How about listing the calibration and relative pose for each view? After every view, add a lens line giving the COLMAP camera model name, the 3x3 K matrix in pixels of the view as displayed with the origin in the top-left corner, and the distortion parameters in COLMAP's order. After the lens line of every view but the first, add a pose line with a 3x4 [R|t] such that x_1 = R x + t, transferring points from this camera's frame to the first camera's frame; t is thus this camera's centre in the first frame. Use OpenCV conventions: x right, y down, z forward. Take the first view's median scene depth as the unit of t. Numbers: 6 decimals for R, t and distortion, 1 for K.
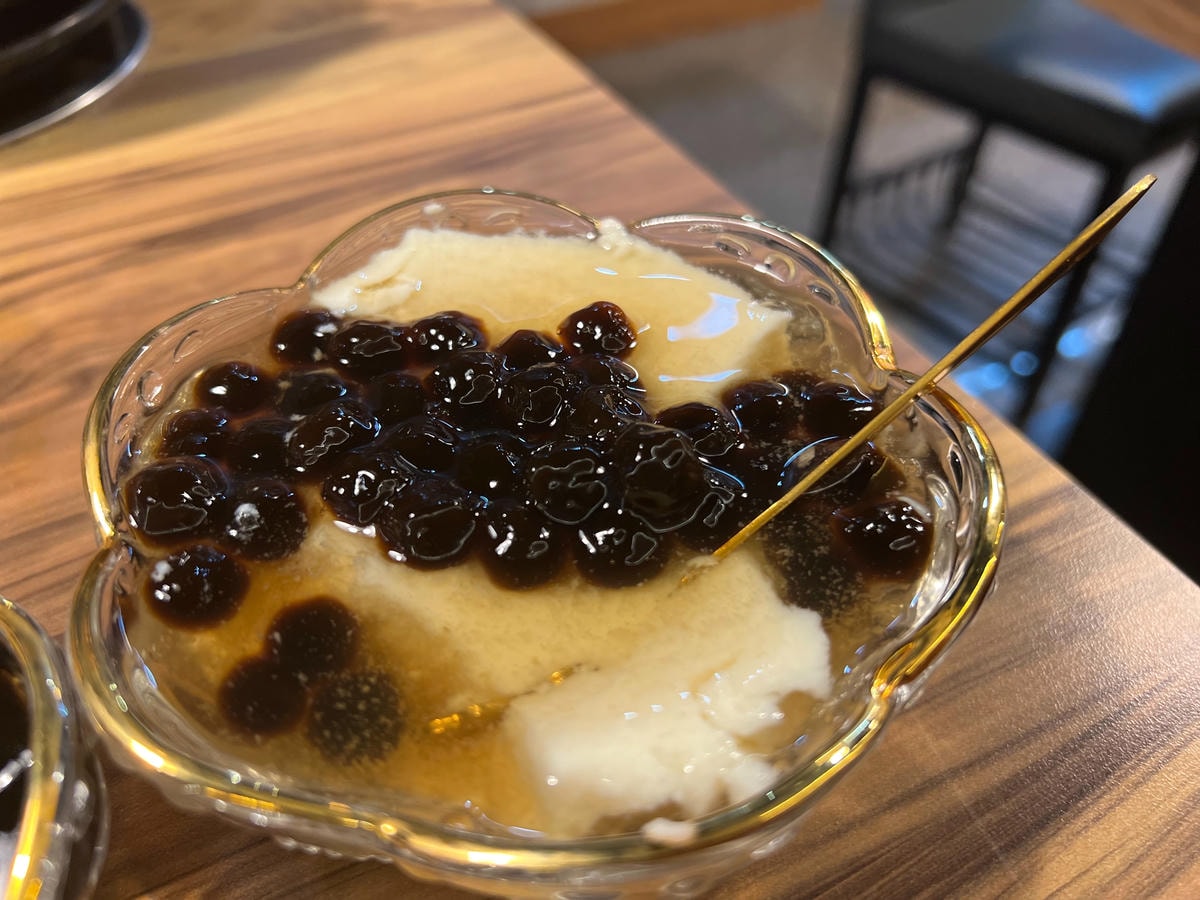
lens RADIAL K [[910.9, 0, 600.0], [0, 910.9, 450.0], [0, 0, 1]] dist [0.076481, -0.089554]
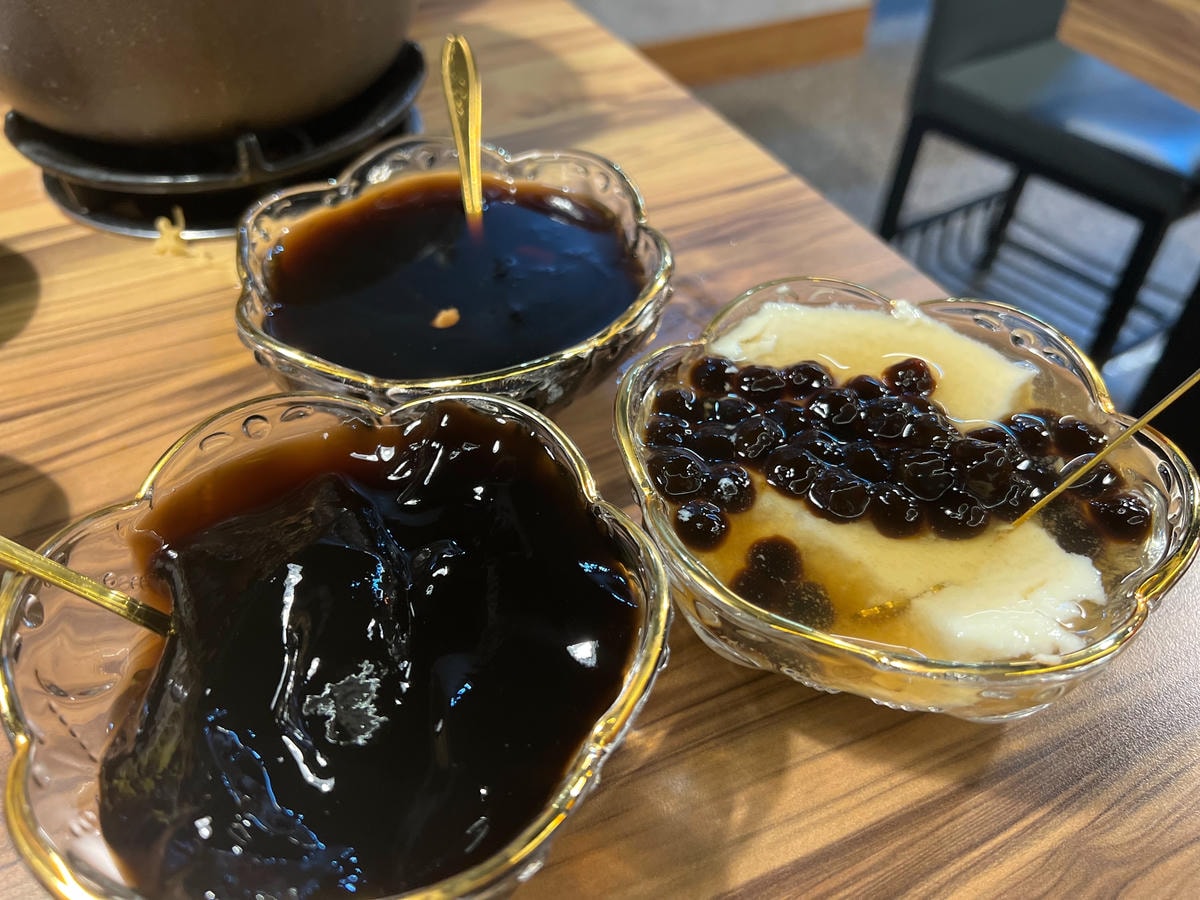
lens RADIAL K [[851.7, 0, 600.0], [0, 851.7, 450.0], [0, 0, 1]] dist [-0.001315, 0.003185]
pose [[0.998324, 0.039071, -0.042703, -0.464037], [-0.039247, 0.999224, -0.003301, 0.017062], [0.042540, 0.004971, 0.999082, -0.456485]]
